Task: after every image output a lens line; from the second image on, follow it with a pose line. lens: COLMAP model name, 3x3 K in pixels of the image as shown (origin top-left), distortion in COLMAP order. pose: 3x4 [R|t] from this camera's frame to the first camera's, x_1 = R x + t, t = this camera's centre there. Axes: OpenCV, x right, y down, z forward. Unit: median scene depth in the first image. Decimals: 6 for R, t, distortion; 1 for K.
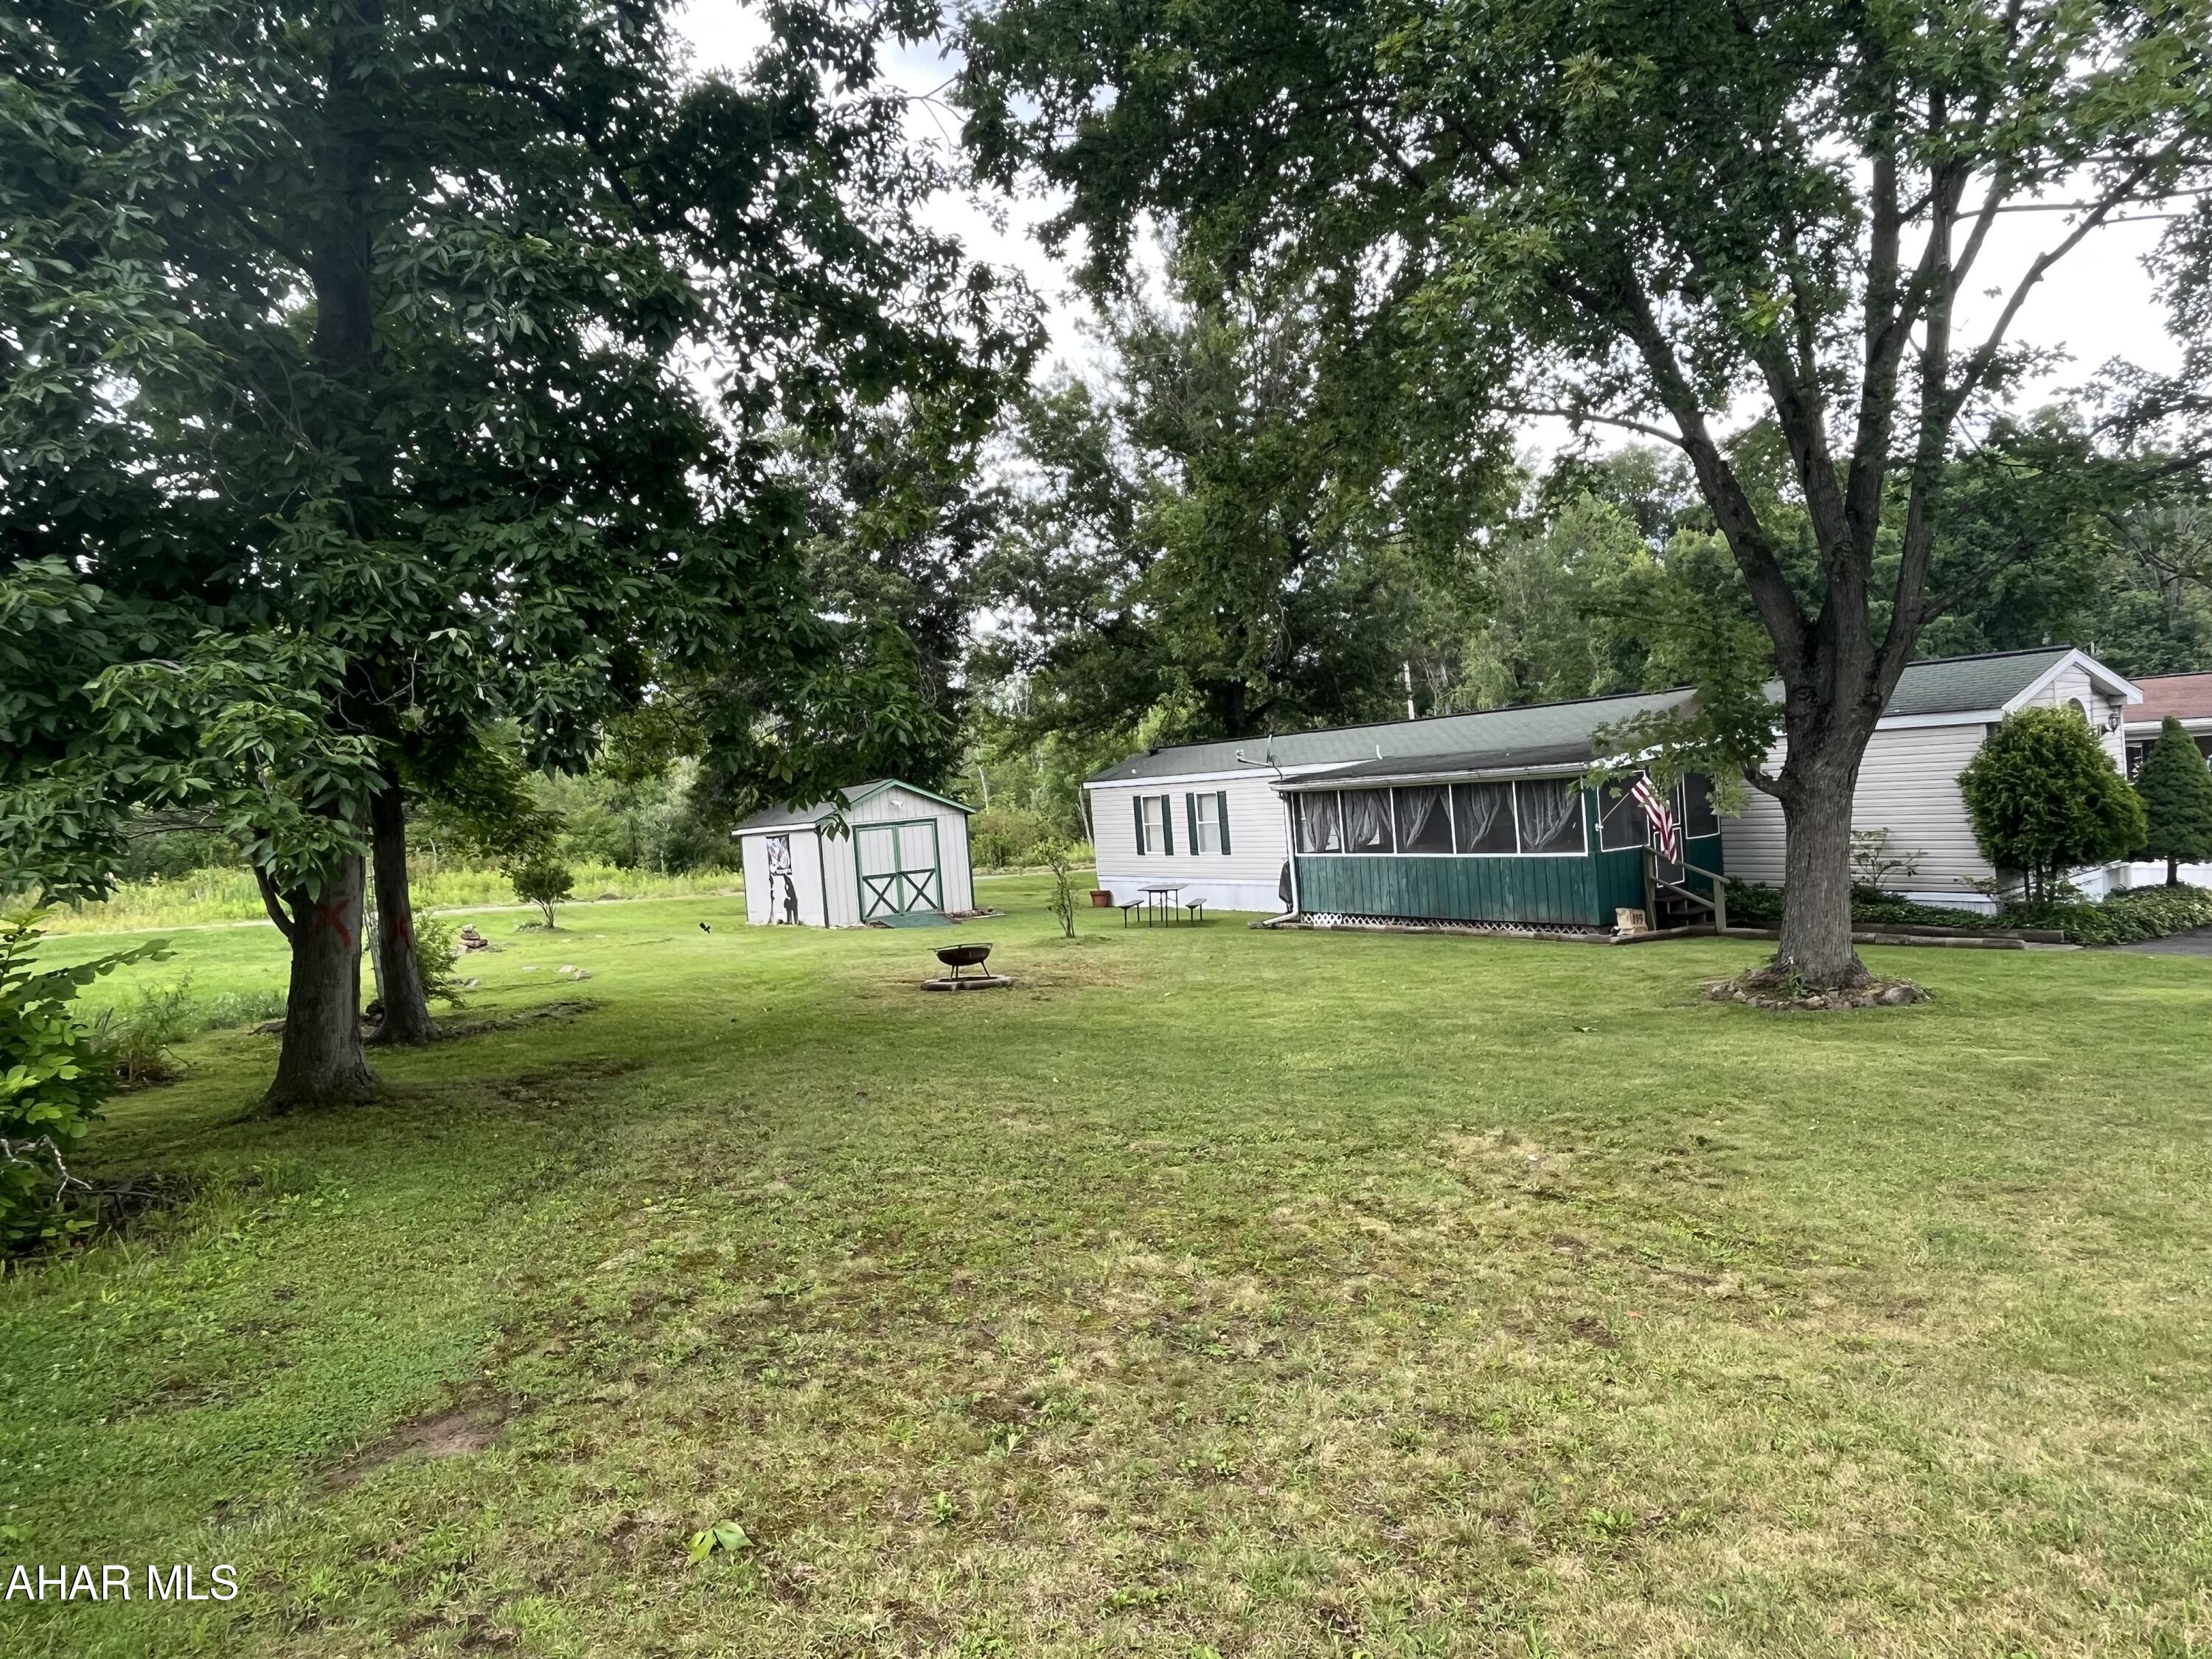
lens RADIAL K [[1402.9, 0, 1092.6], [0, 1402.9, 827.7], [0, 0, 1]] dist [-0.003075, 0.000414]
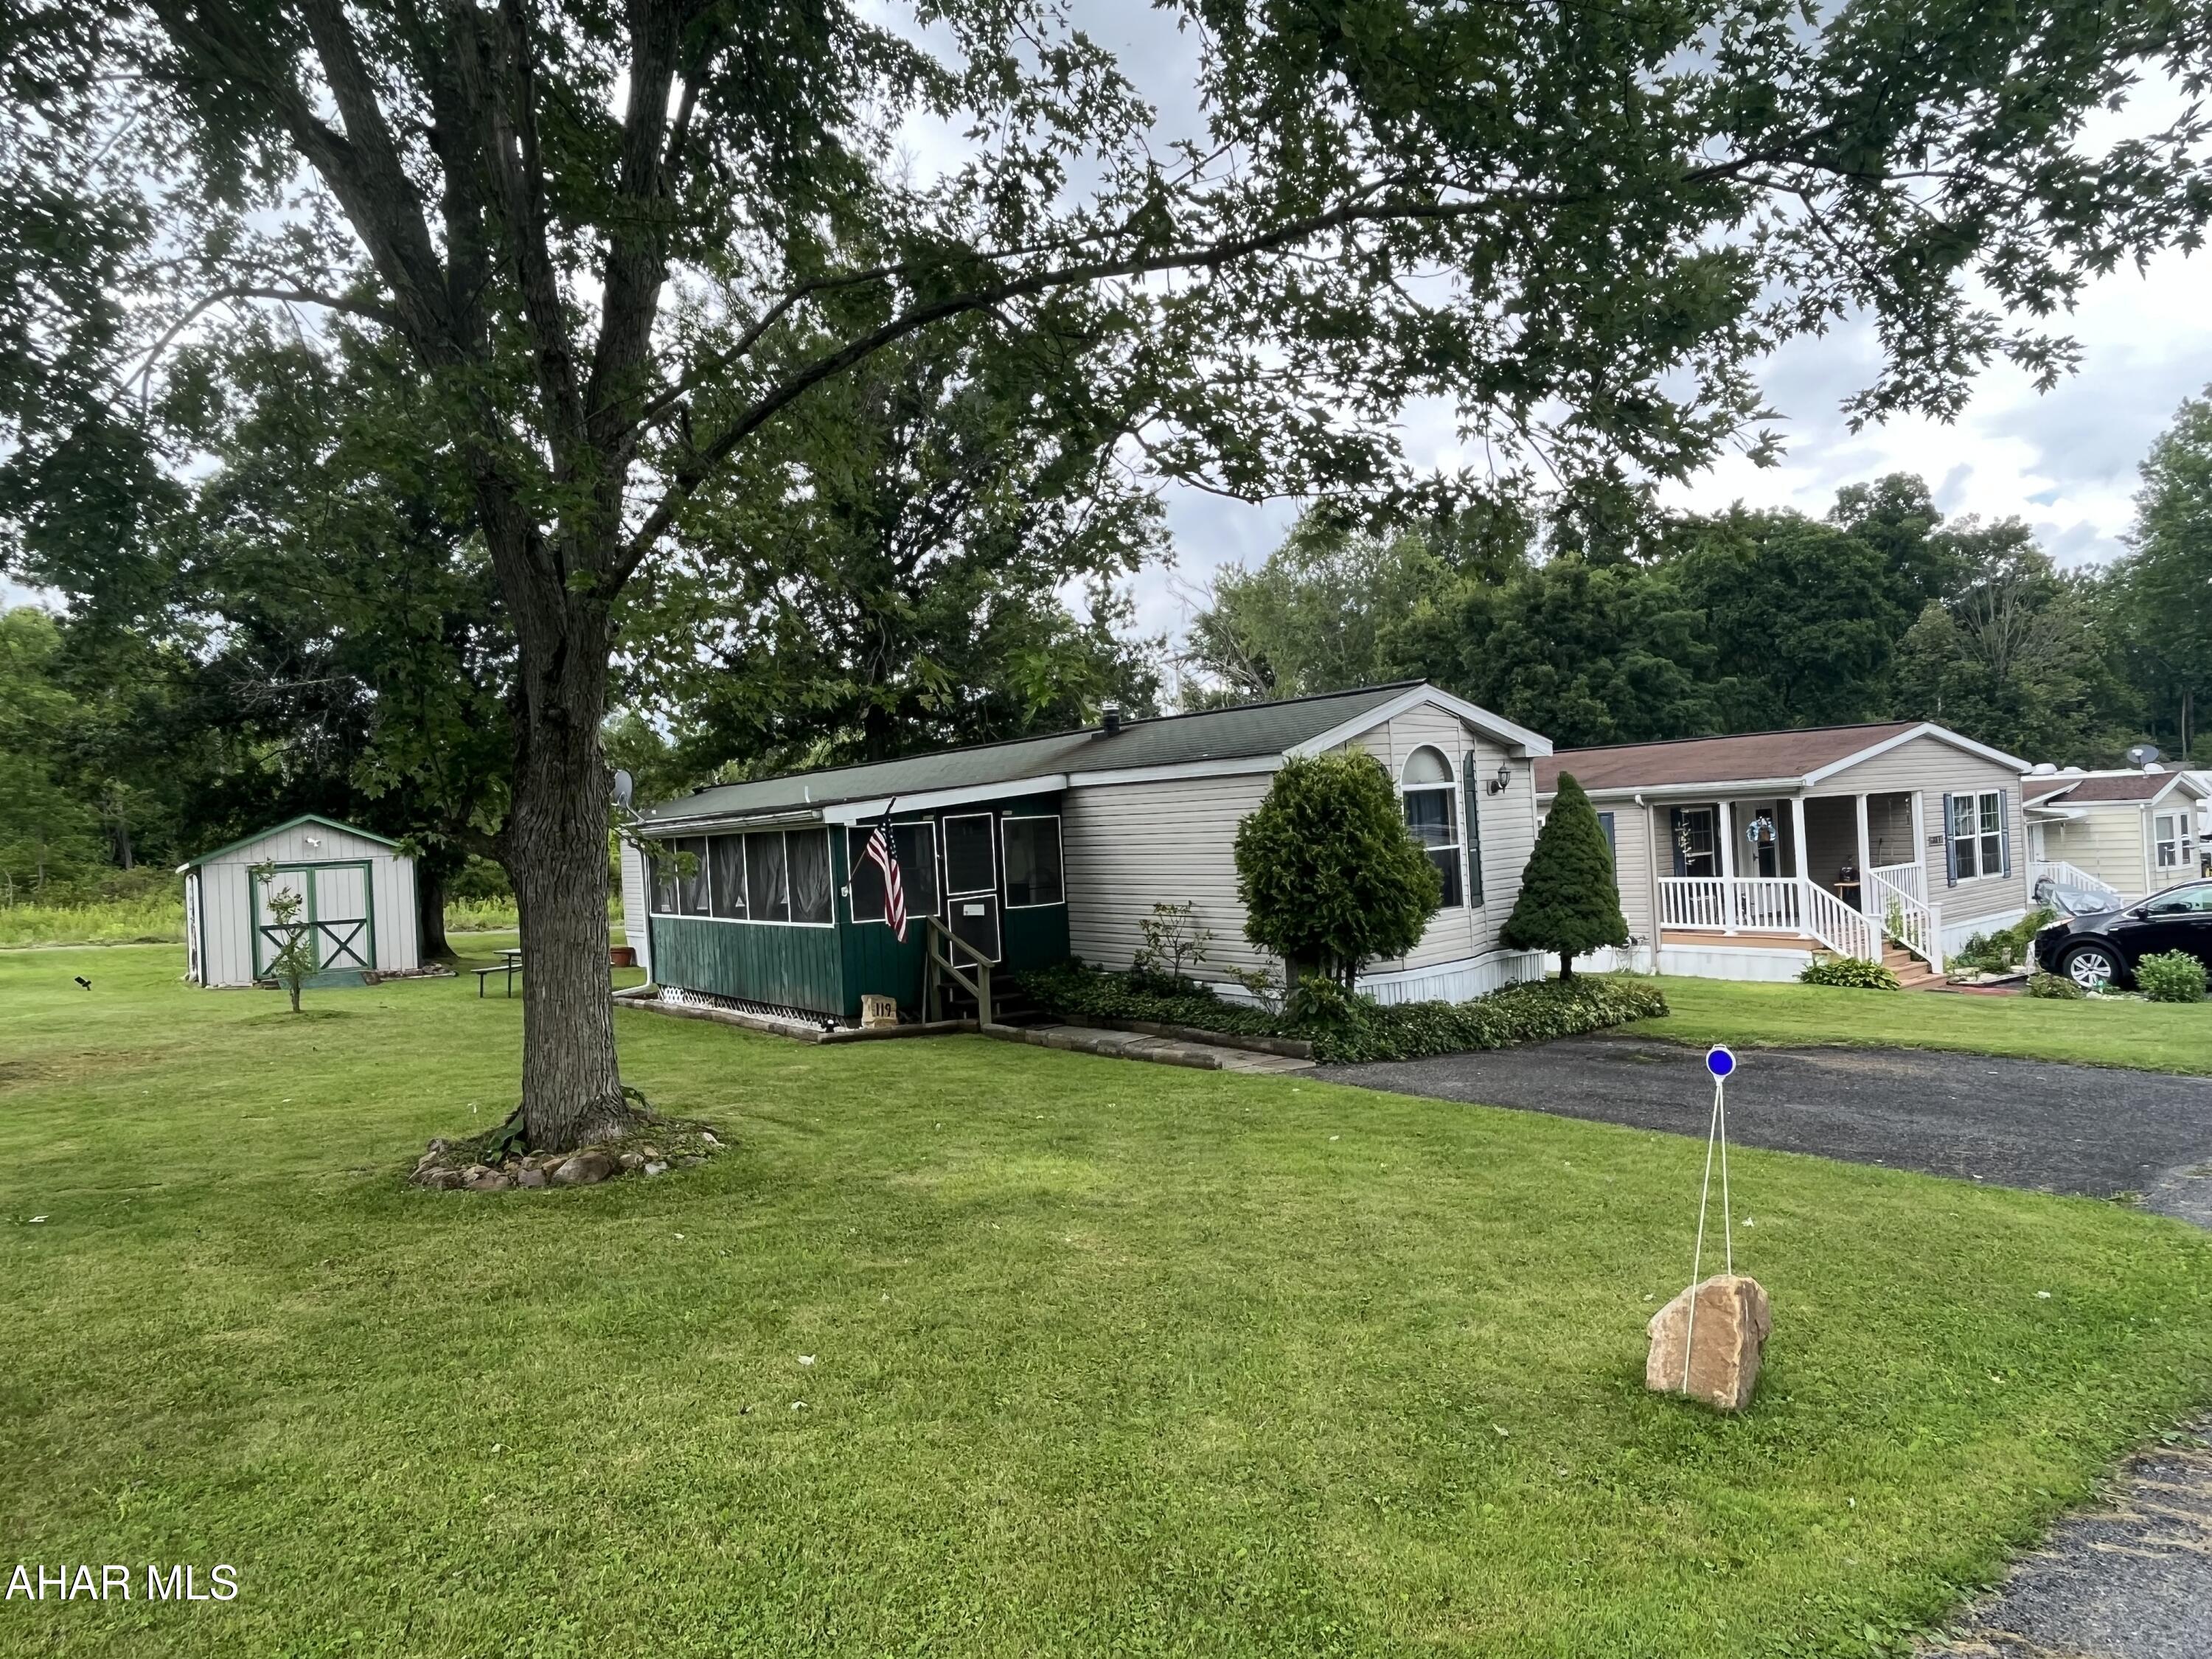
lens RADIAL K [[1394.9, 0, 1104.6], [0, 1394.9, 836.8], [0, 0, 1]] dist [-0.003868, -0.000856]
pose [[0.998718, 0.024916, 0.044074, 0.351562], [-0.023742, 0.999354, -0.026978, -0.010272], [-0.044717, 0.025897, 0.998664, 0.153859]]
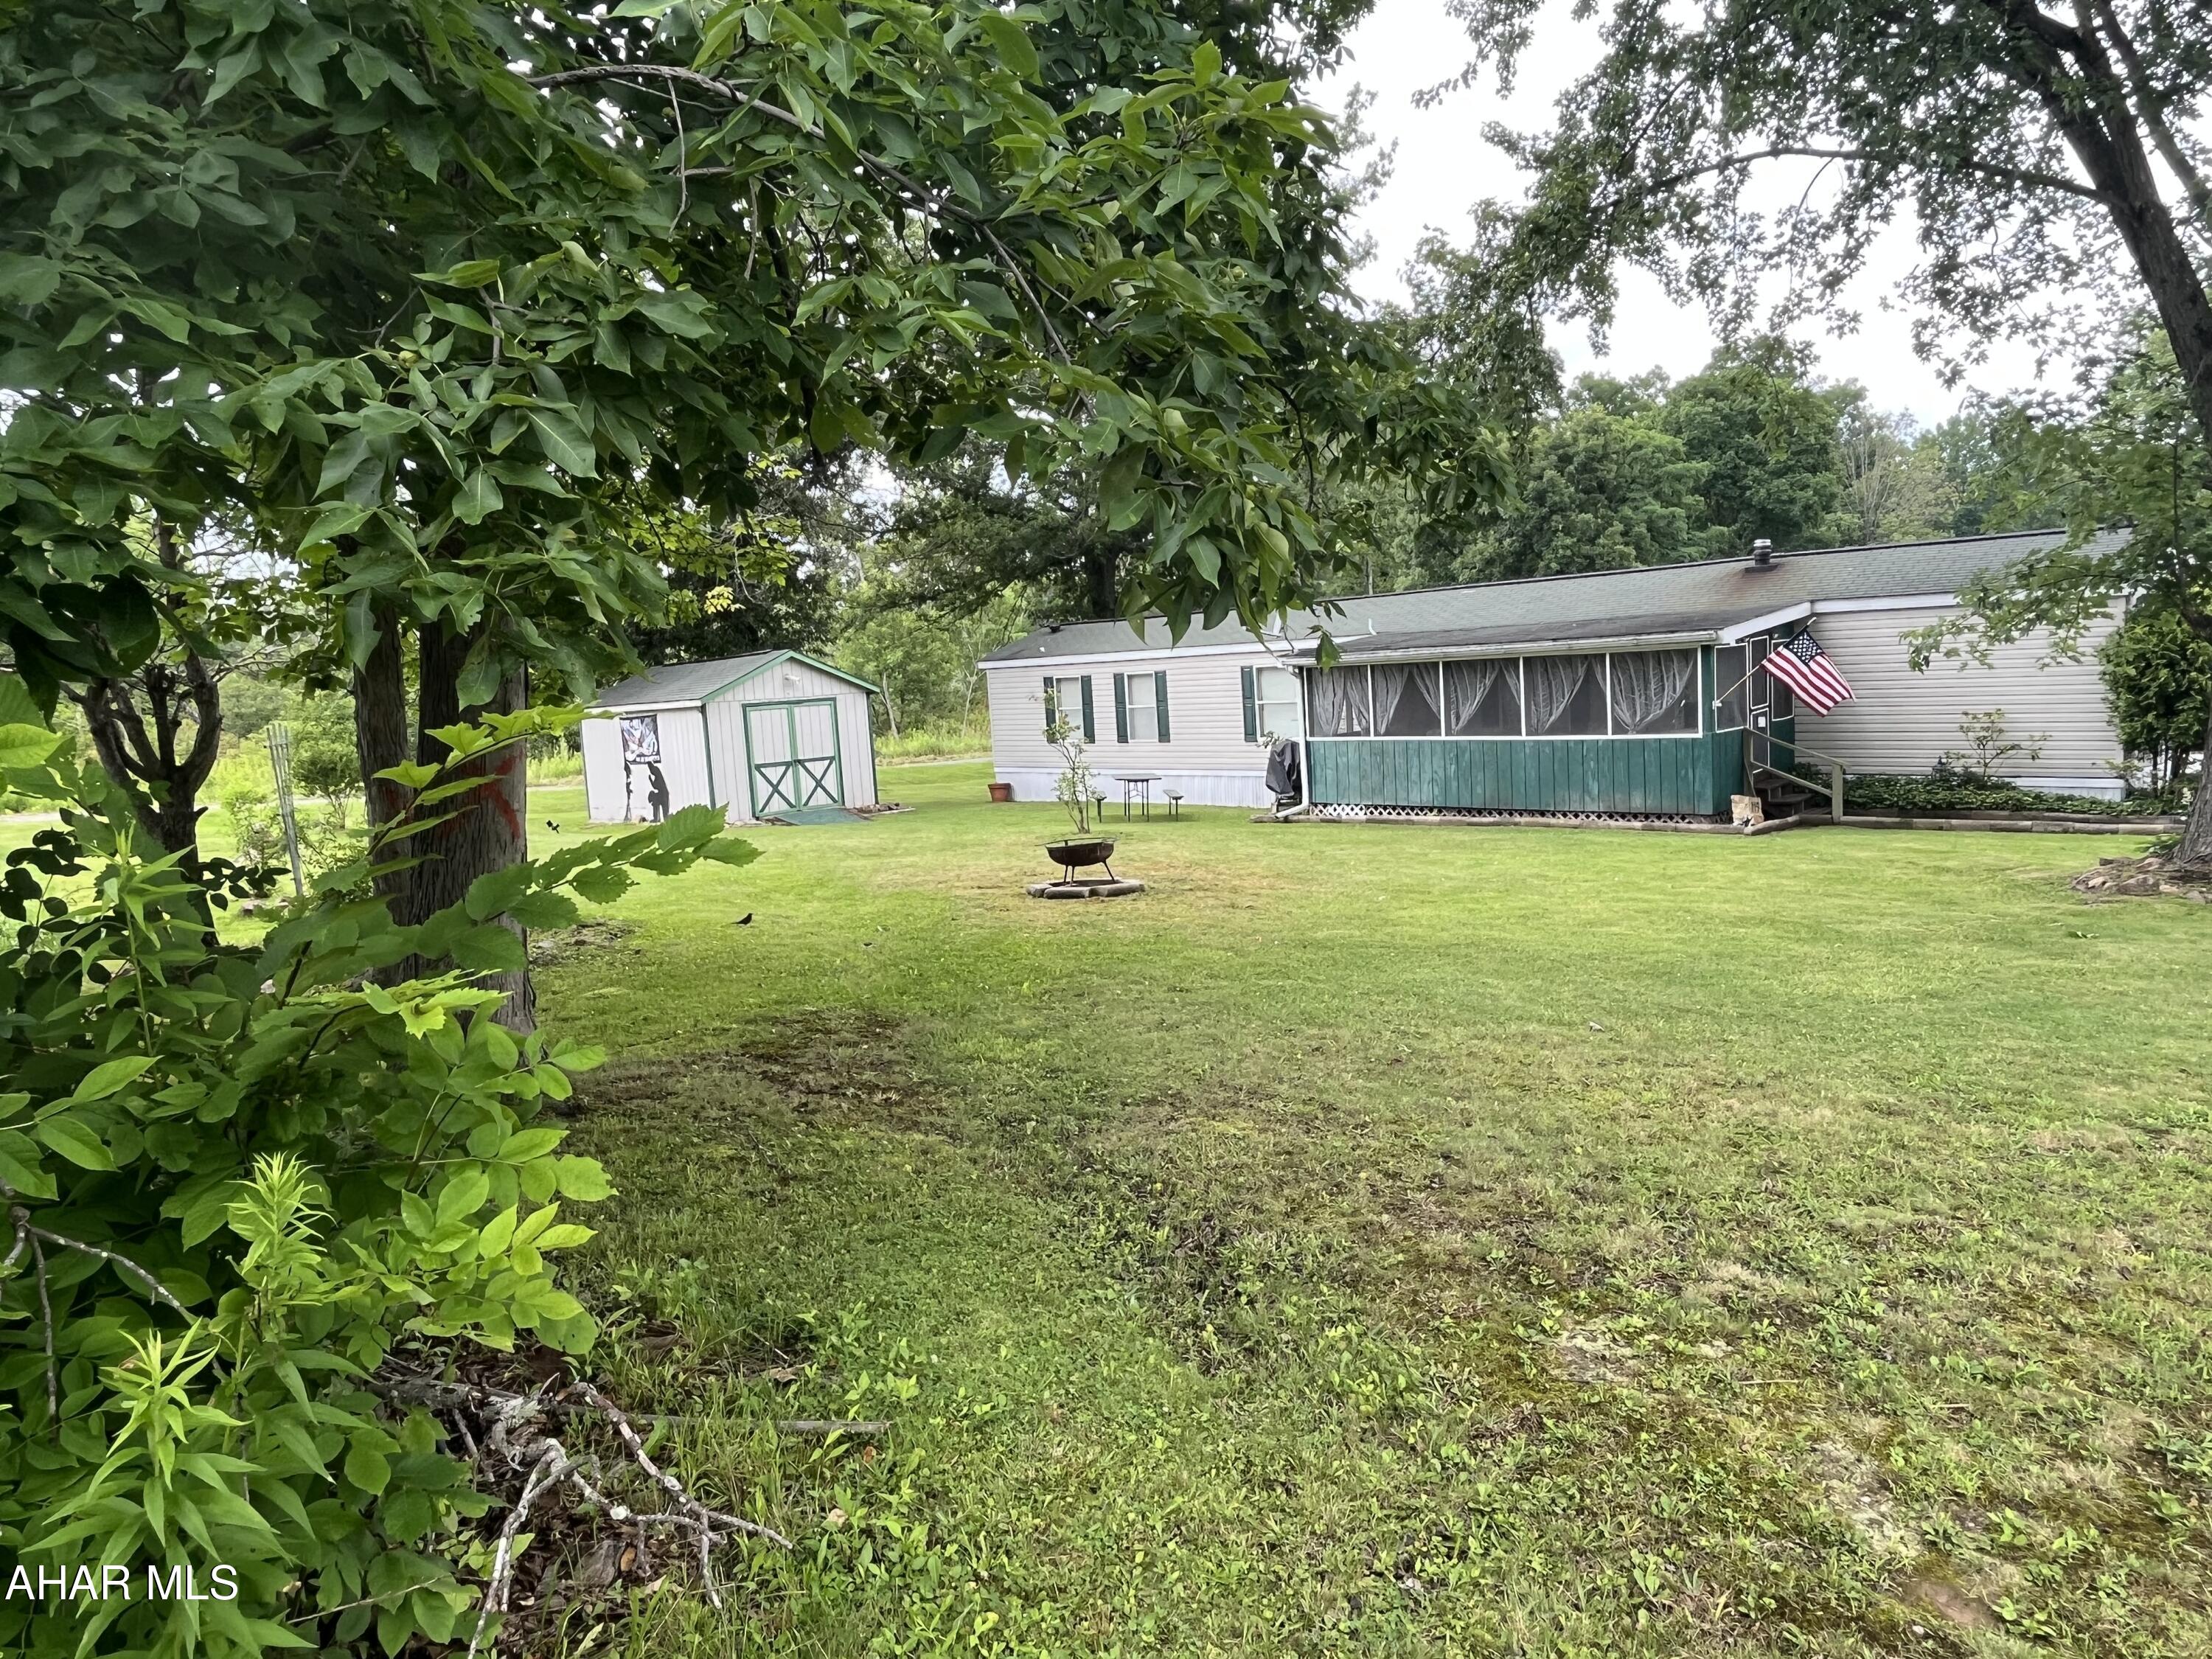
lens RADIAL K [[1402.9, 0, 1092.6], [0, 1402.9, 827.7], [0, 0, 1]] dist [-0.003075, 0.000414]
pose [[0.978937, -0.005781, 0.204078, -0.156912], [-0.008479, 0.997585, 0.068934, 0.014625], [-0.203984, -0.069212, 0.976525, 0.151753]]
